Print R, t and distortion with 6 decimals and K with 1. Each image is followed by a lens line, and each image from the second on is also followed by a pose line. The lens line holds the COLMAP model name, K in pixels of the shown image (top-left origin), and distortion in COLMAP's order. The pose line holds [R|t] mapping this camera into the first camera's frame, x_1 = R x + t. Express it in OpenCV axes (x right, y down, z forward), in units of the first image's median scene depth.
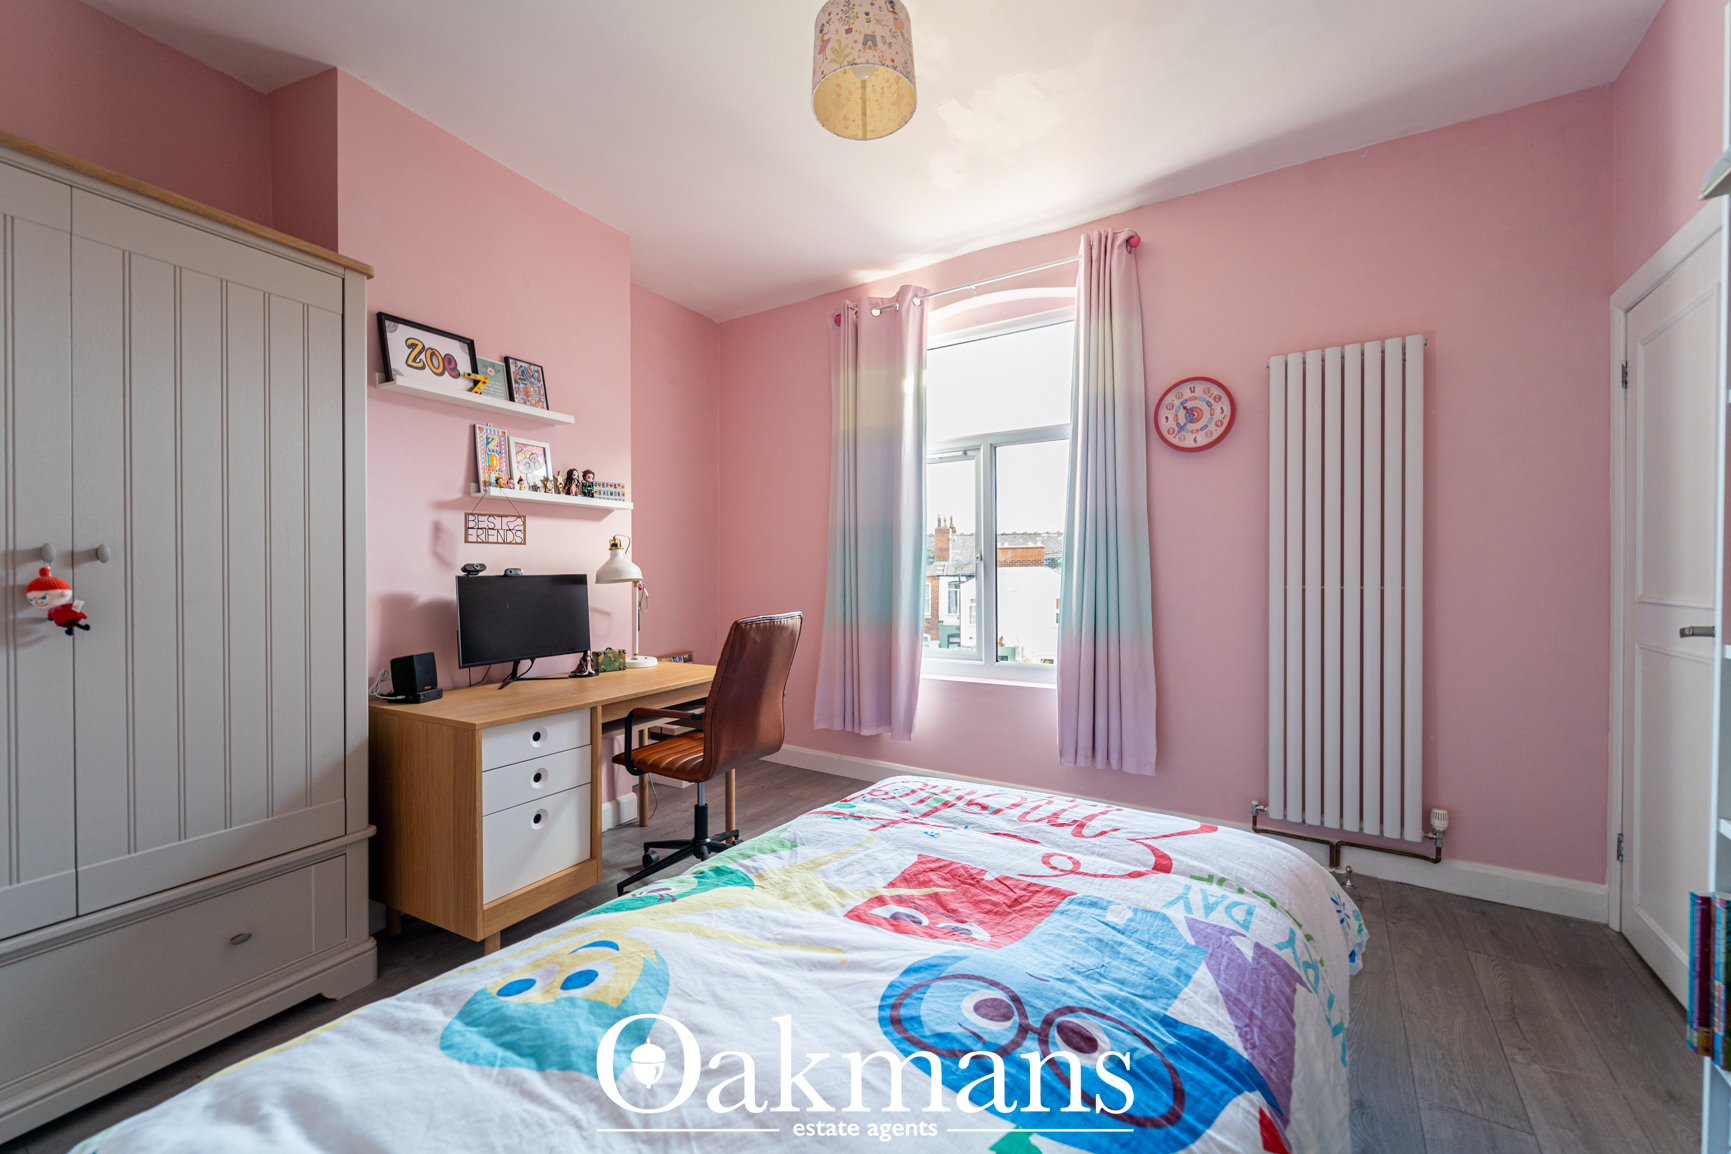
lens RADIAL K [[669.0, 0, 869.6], [0, 669.0, 577.5], [0, 0, 1]] dist [0.000248, -0.000091]
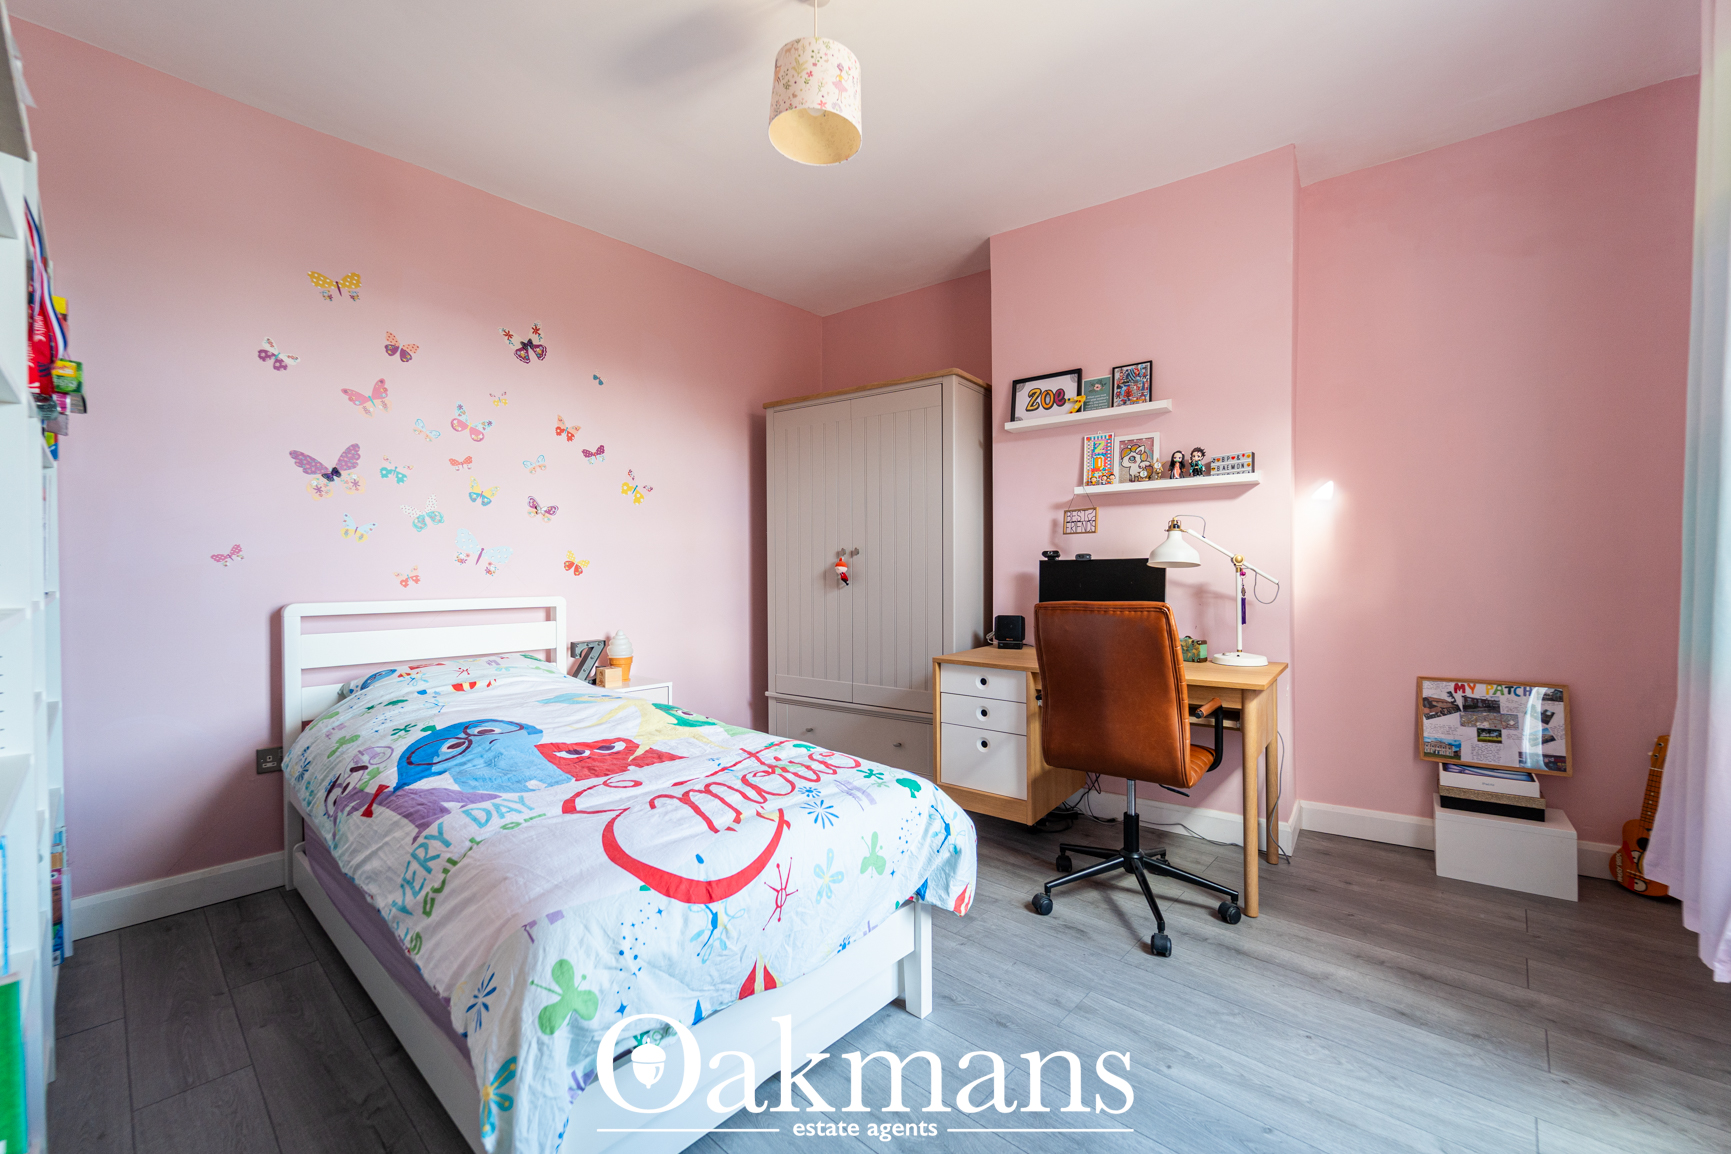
lens RADIAL K [[702.7, 0, 875.5], [0, 702.7, 572.7], [0, 0, 1]] dist [0.000885, -0.001420]
pose [[-0.133753, 0.005144, -0.991001, 0.772604], [-0.003834, 0.999976, 0.005708, 0.014885], [0.991007, 0.004563, -0.133730, 0.838883]]
